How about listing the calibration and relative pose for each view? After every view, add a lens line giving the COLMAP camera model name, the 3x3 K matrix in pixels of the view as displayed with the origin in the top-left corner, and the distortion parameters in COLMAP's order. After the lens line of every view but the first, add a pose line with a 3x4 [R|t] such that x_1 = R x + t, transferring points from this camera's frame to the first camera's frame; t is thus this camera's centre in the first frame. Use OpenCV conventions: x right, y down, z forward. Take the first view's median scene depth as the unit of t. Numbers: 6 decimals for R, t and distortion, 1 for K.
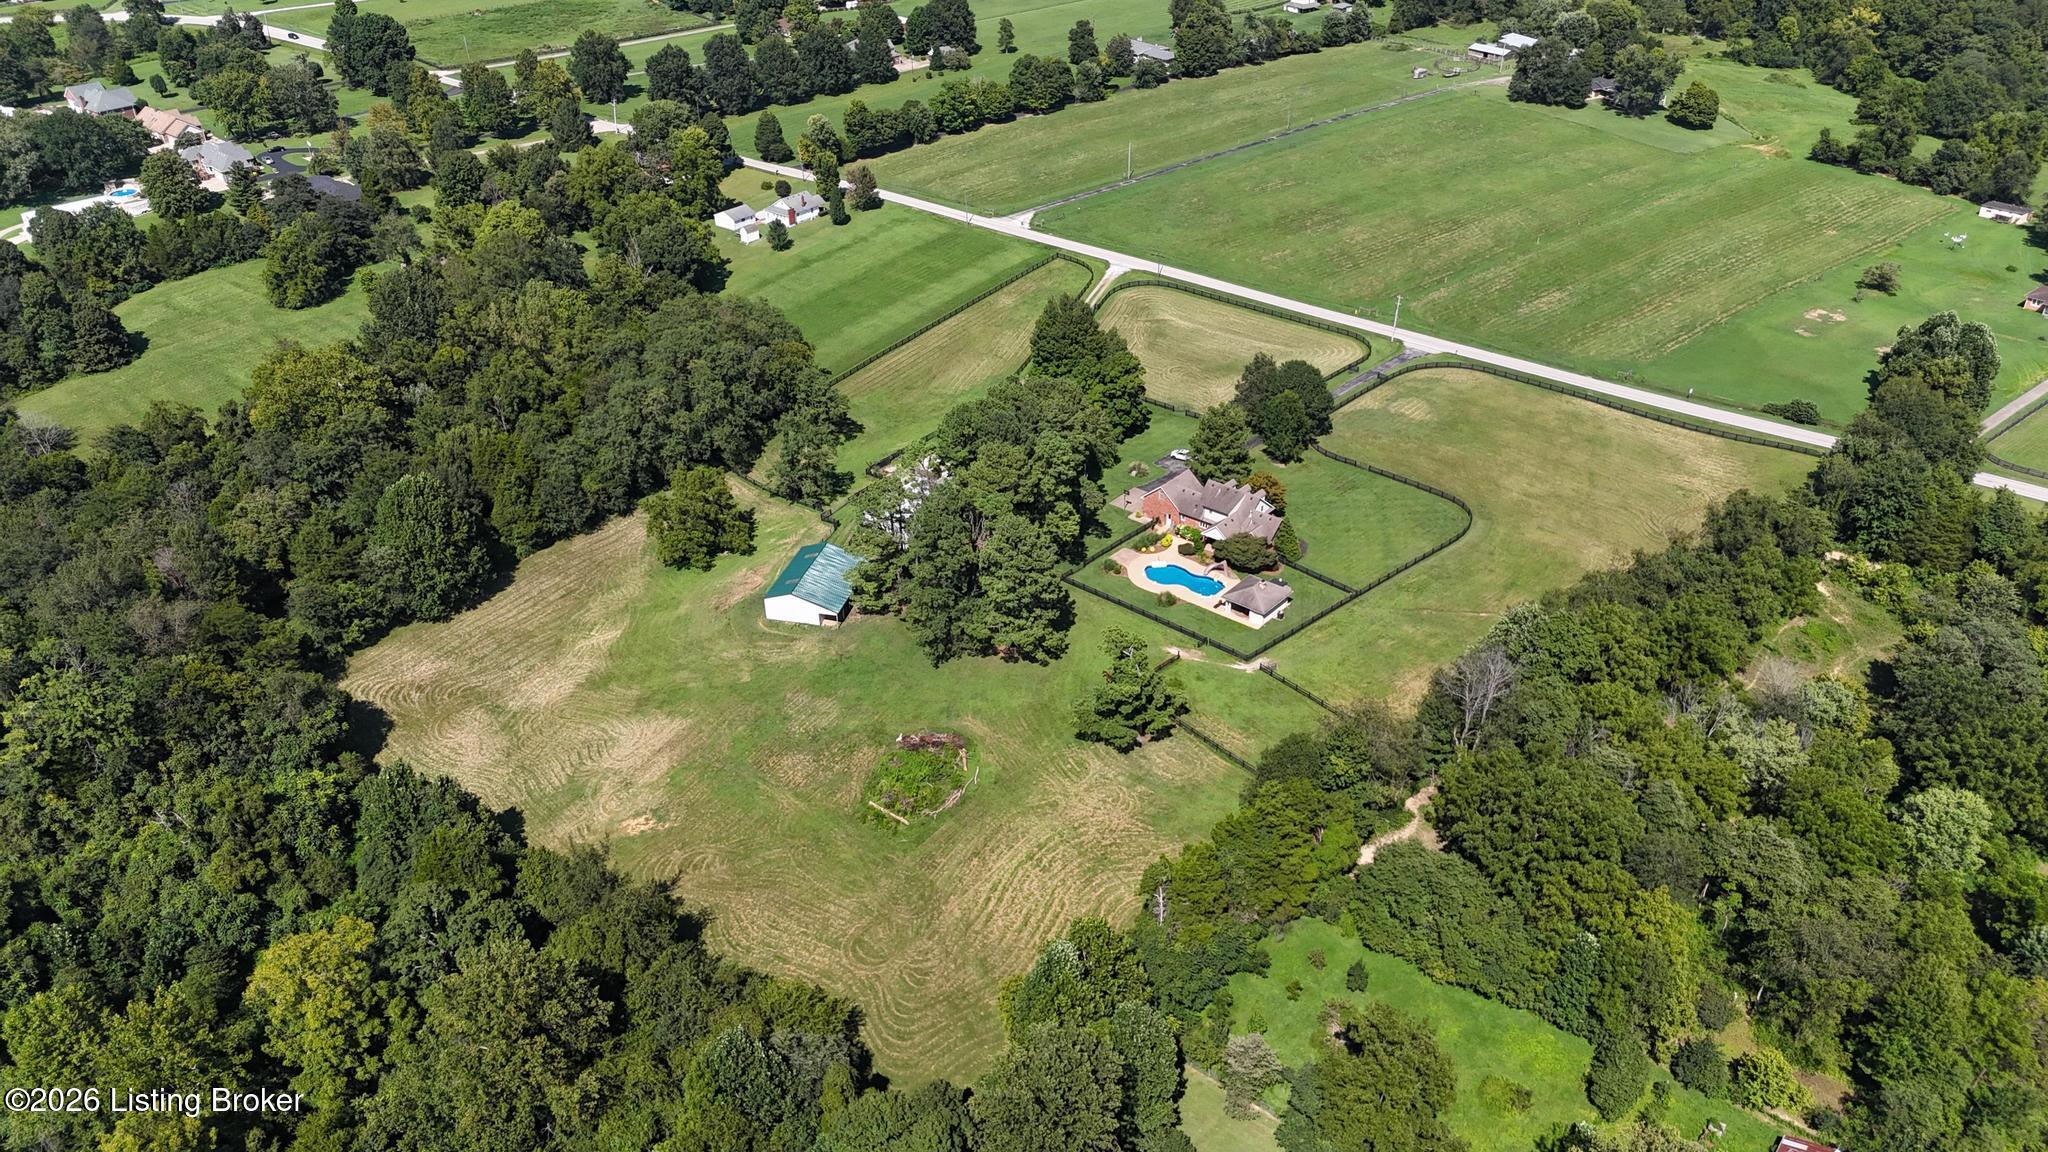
lens RADIAL K [[1484.3, 0, 1024.0], [0, 1484.3, 576.0], [0, 0, 1]] dist [0.091661, -0.105036]
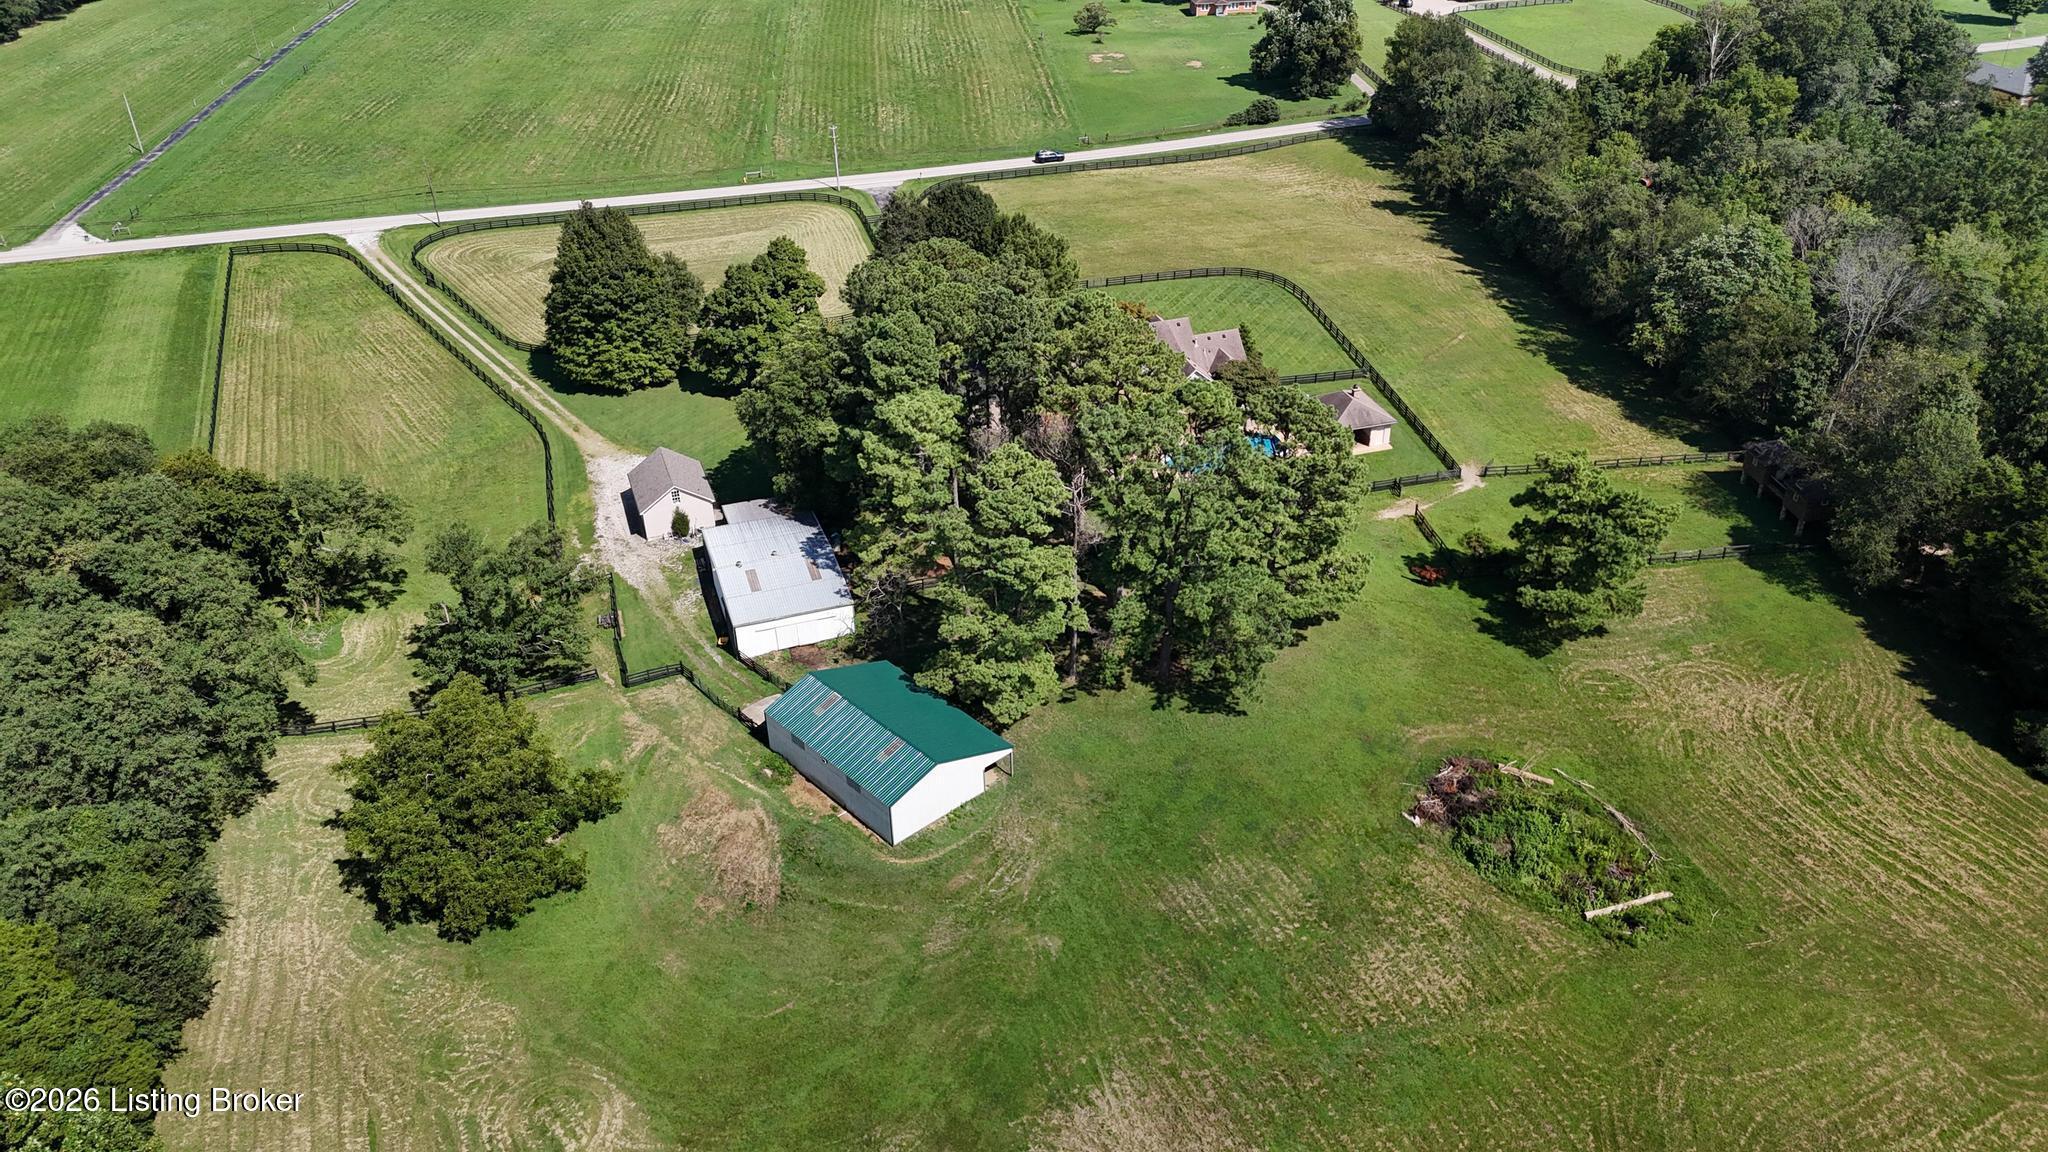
lens RADIAL K [[1484.3, 0, 1024.0], [0, 1484.3, 576.0], [0, 0, 1]] dist [0.091661, -0.105036]
pose [[0.555781, -0.435159, 0.708339, -0.309476], [0.448208, 0.874462, 0.185540, -0.079909], [-0.700156, 0.214363, 0.681051, 0.436582]]
